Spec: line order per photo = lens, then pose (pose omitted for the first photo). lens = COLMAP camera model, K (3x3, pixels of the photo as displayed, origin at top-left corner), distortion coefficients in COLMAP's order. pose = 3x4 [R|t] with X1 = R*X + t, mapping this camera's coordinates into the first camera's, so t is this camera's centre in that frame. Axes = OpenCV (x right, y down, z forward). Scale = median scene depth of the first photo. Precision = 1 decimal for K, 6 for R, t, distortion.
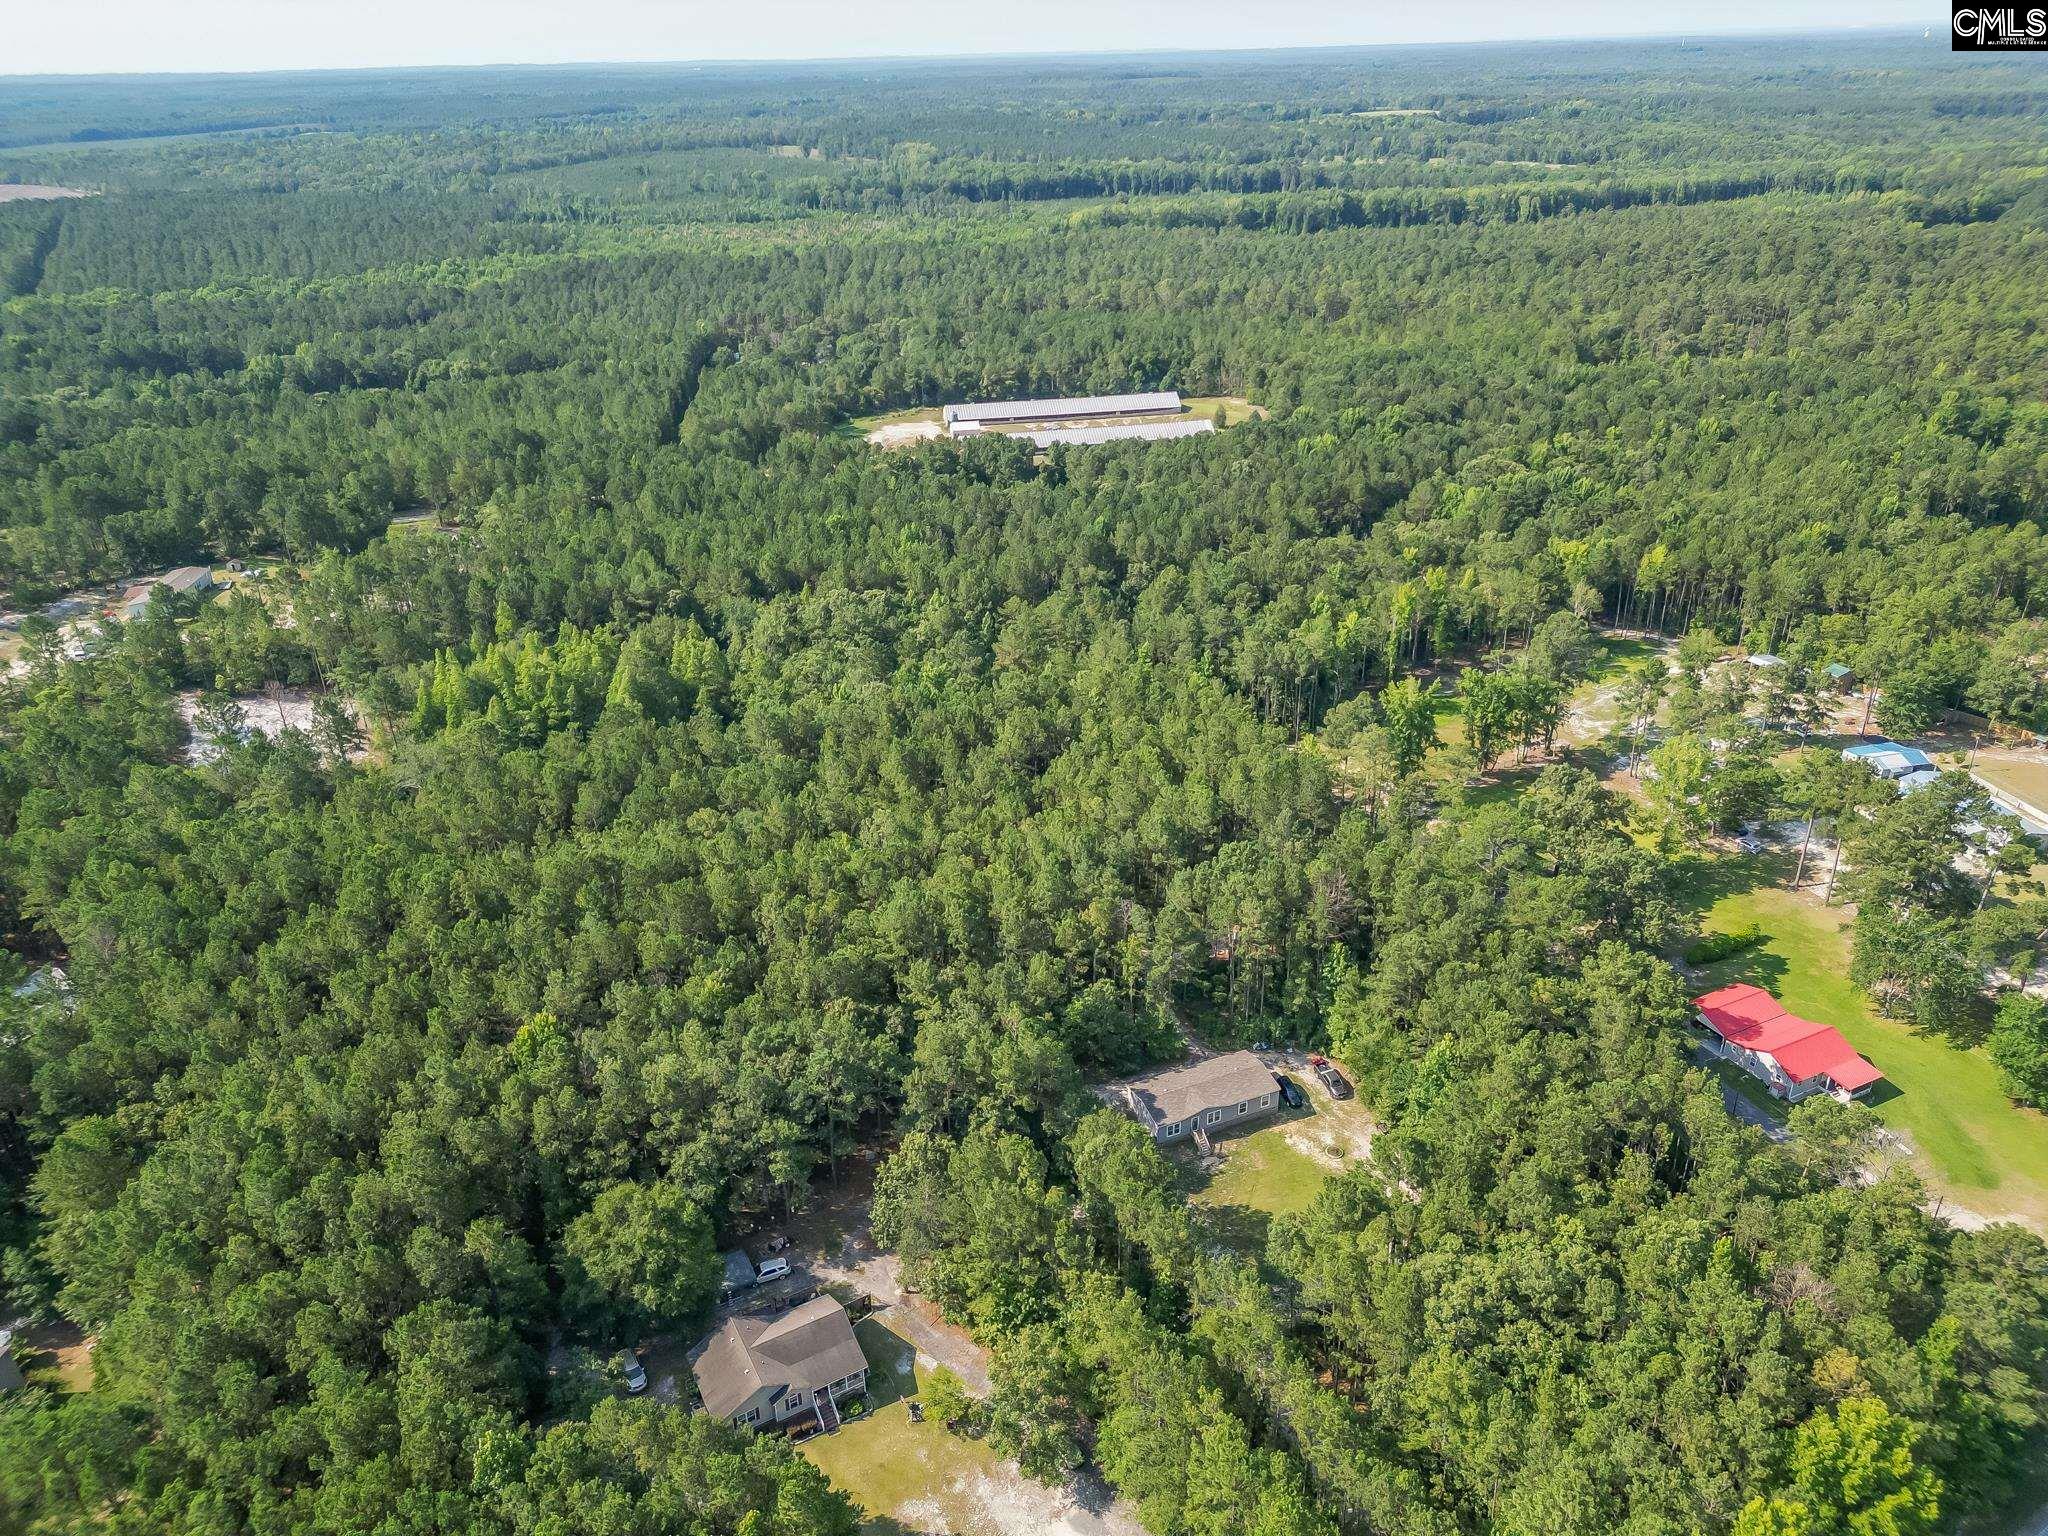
lens RADIAL K [[1418.4, 0, 1022.1], [0, 1418.4, 774.0], [0, 0, 1]] dist [0.070013, -0.059693]
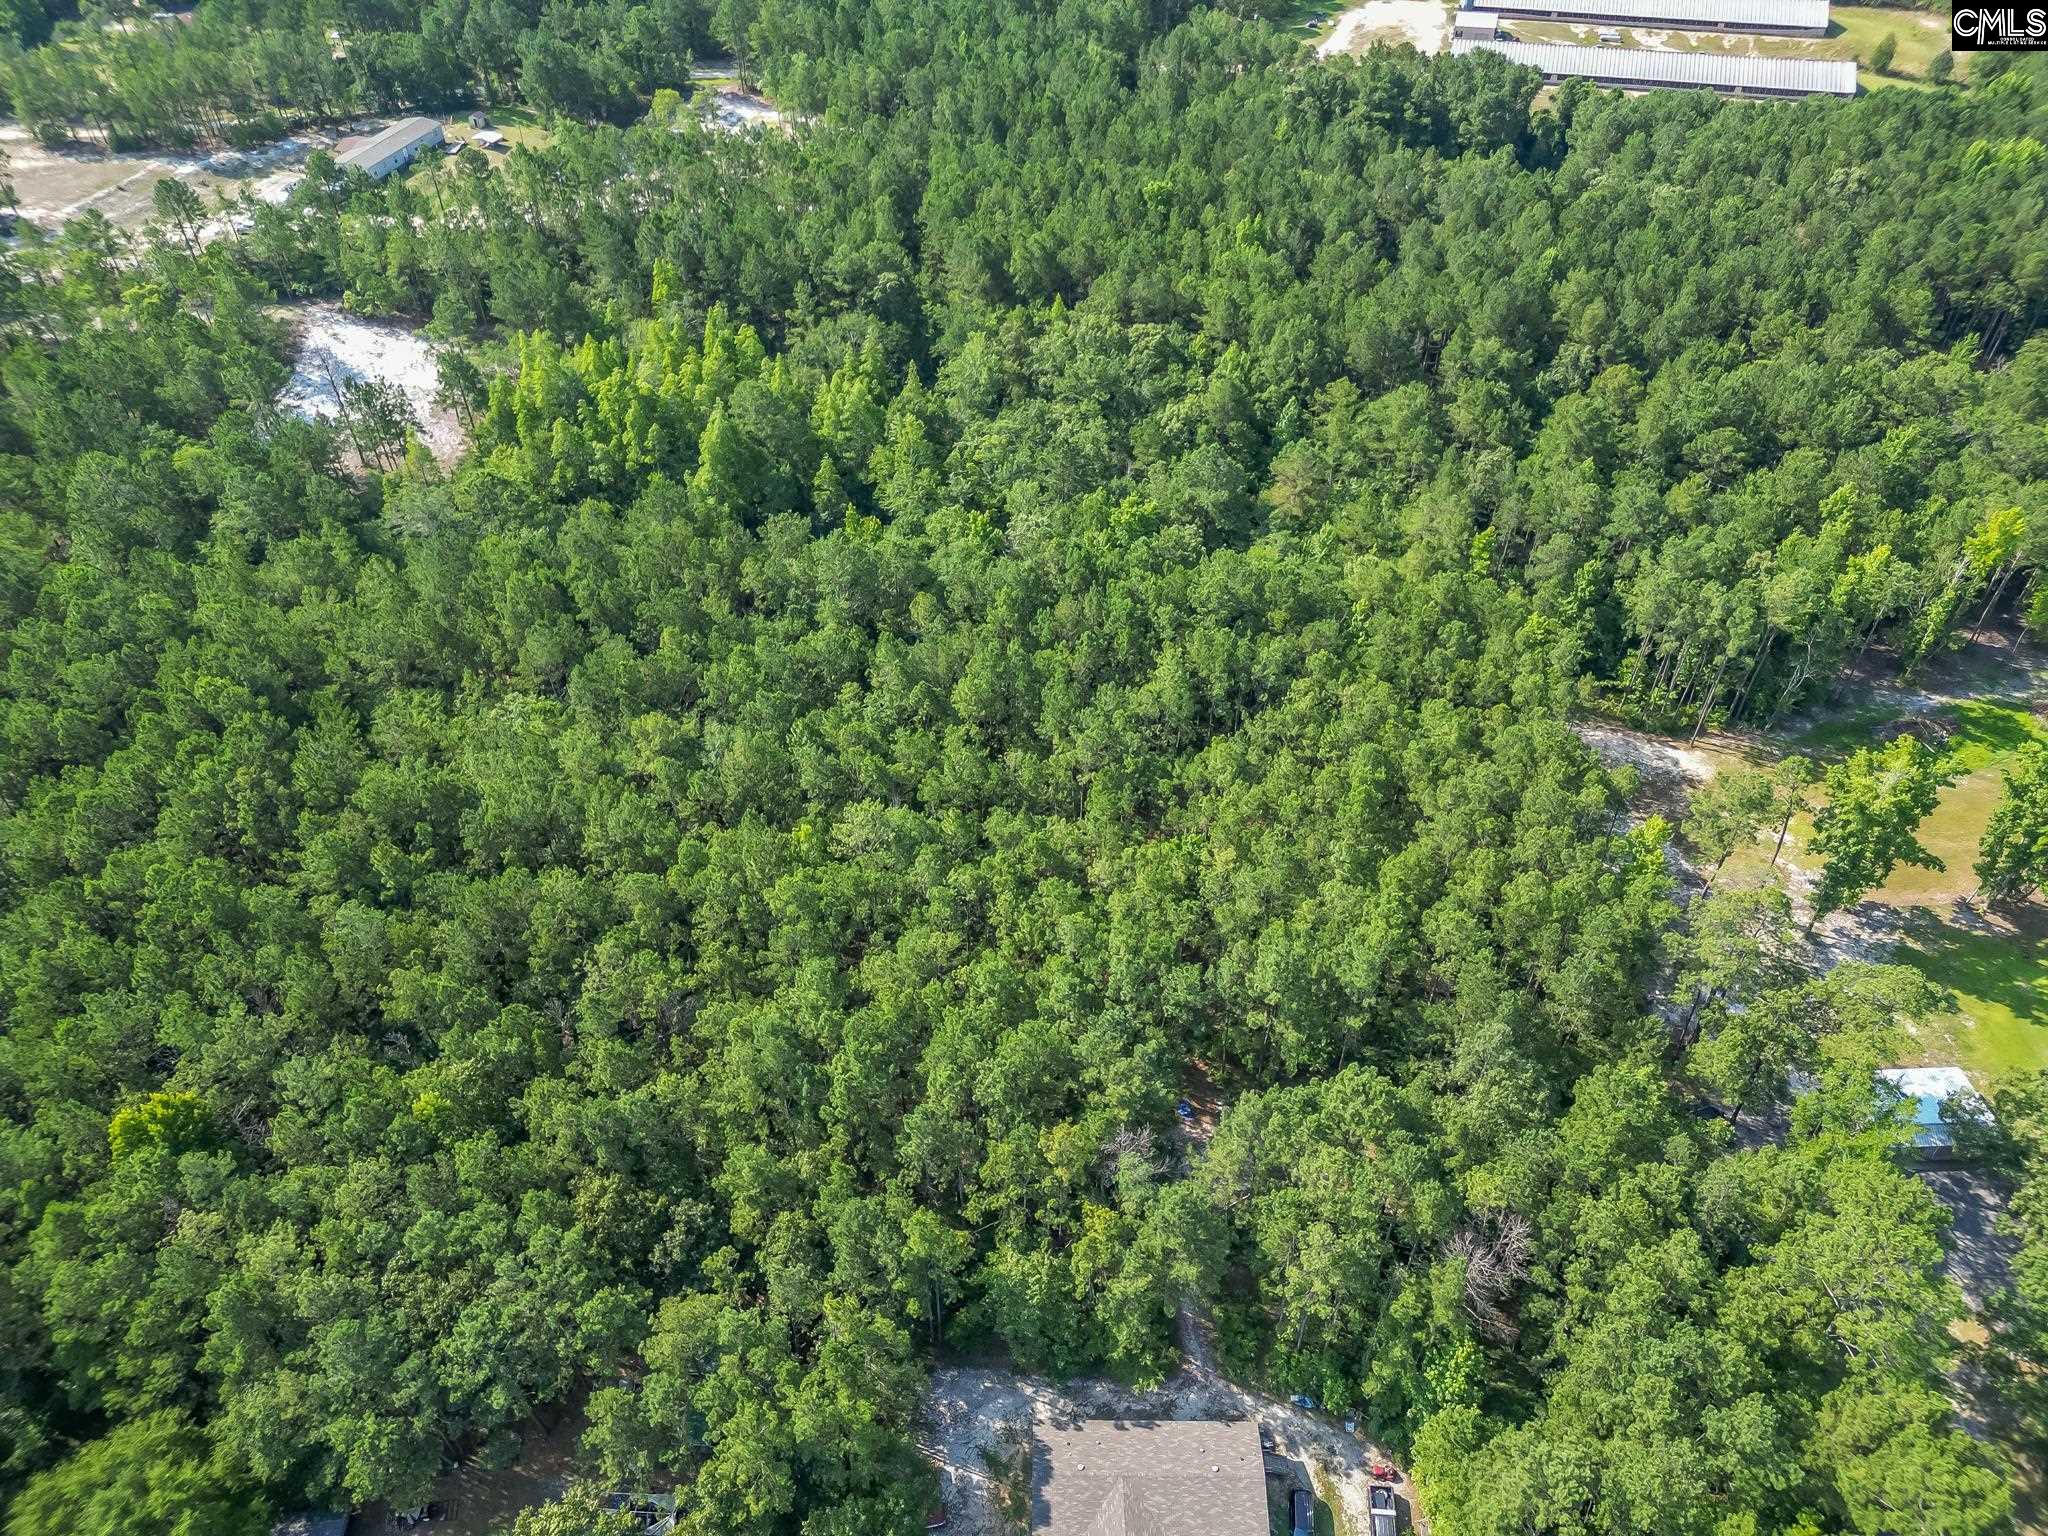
lens RADIAL K [[1418.4, 0, 1022.1], [0, 1418.4, 774.0], [0, 0, 1]] dist [0.070013, -0.059693]
pose [[0.915621, 0.286989, -0.281560, 0.095998], [-0.189992, 0.926058, 0.326067, -0.141397], [0.354319, -0.245060, 0.902443, 0.298623]]
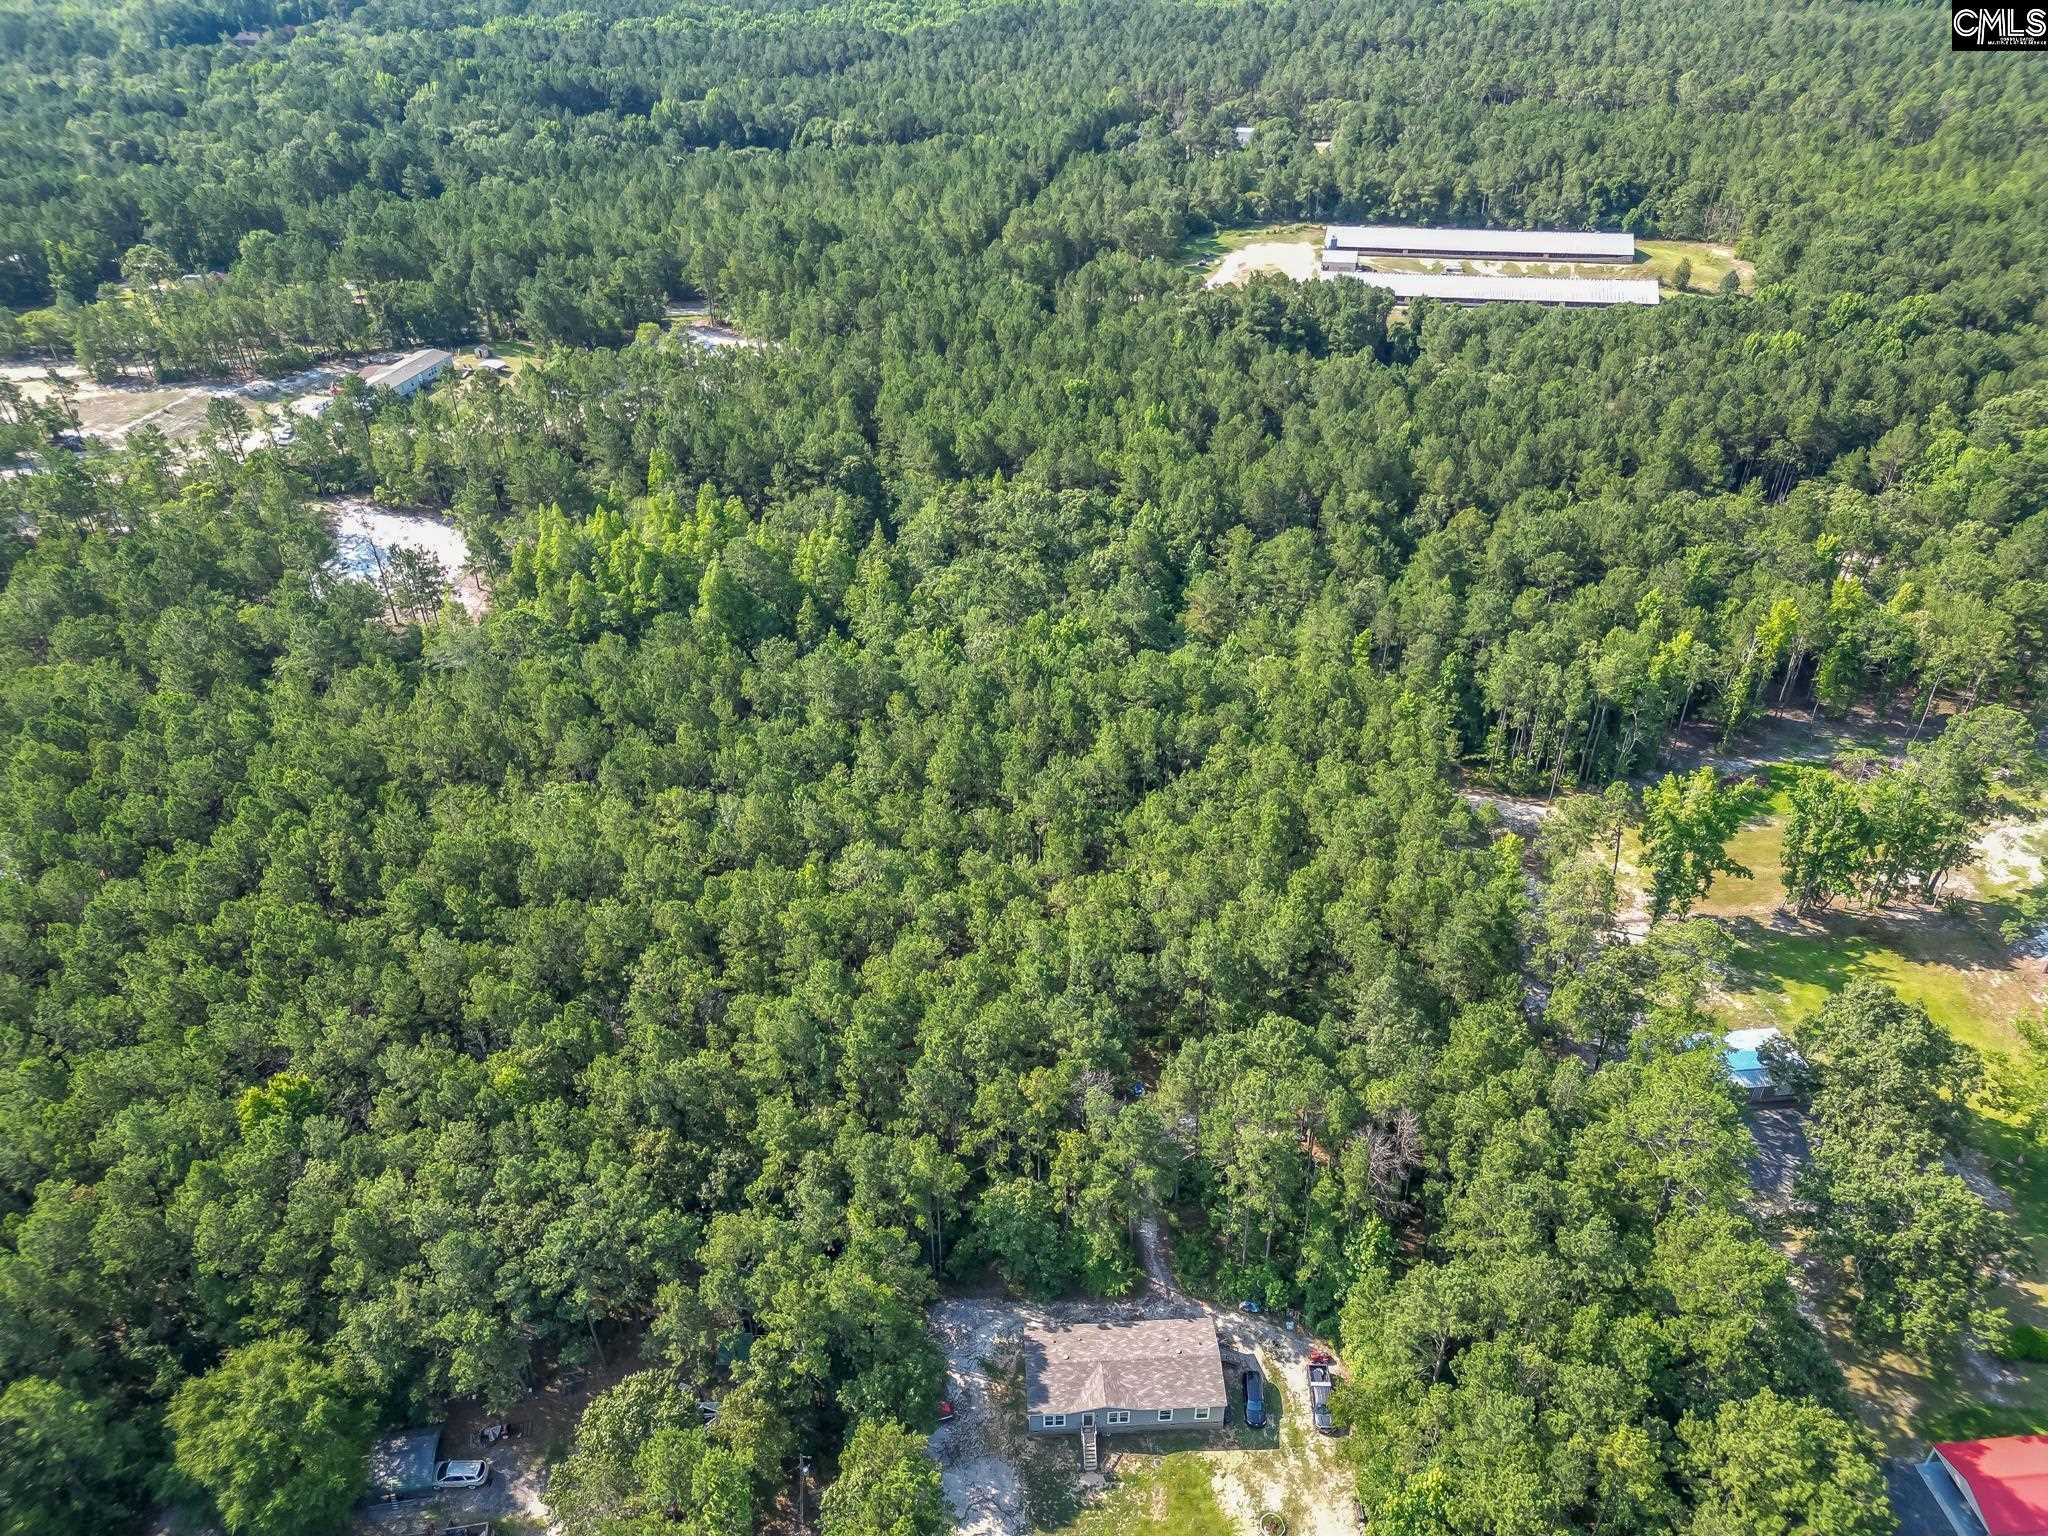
lens RADIAL K [[1418.4, 0, 1022.1], [0, 1418.4, 774.0], [0, 0, 1]] dist [0.070013, -0.059693]
pose [[0.936891, 0.206418, -0.282182, 0.129694], [-0.161831, 0.971476, 0.173334, -0.106866], [0.309912, -0.116729, 0.943572, 0.201849]]
